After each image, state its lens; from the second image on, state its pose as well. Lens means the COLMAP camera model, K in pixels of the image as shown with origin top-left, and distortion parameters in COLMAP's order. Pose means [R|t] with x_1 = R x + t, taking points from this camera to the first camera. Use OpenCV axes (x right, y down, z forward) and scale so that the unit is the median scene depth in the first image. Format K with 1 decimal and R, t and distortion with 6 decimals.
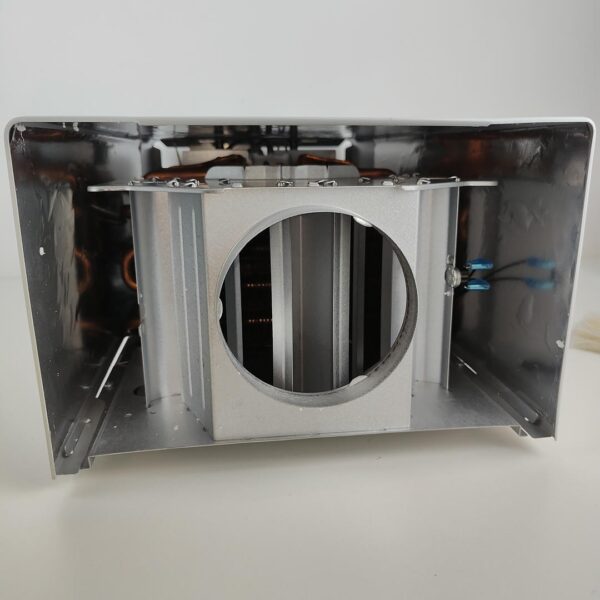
lens RADIAL K [[570.2, 0, 300.0], [0, 570.2, 300.0], [0, 0, 1]] dist [0.000775, -0.006300]
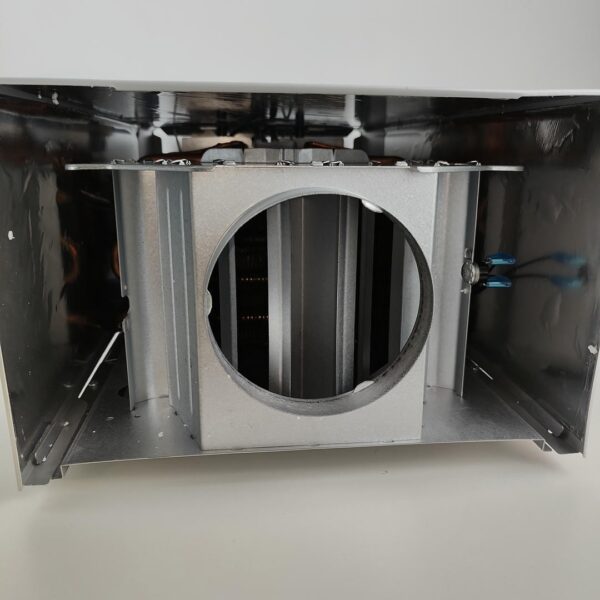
lens RADIAL K [[570.2, 0, 300.0], [0, 570.2, 300.0], [0, 0, 1]] dist [0.000775, -0.006300]
pose [[0.999808, 0.017016, -0.009688, 0.008095], [-0.016969, 0.999844, 0.004913, 0.003439], [0.009770, -0.004748, 0.999941, 0.100845]]
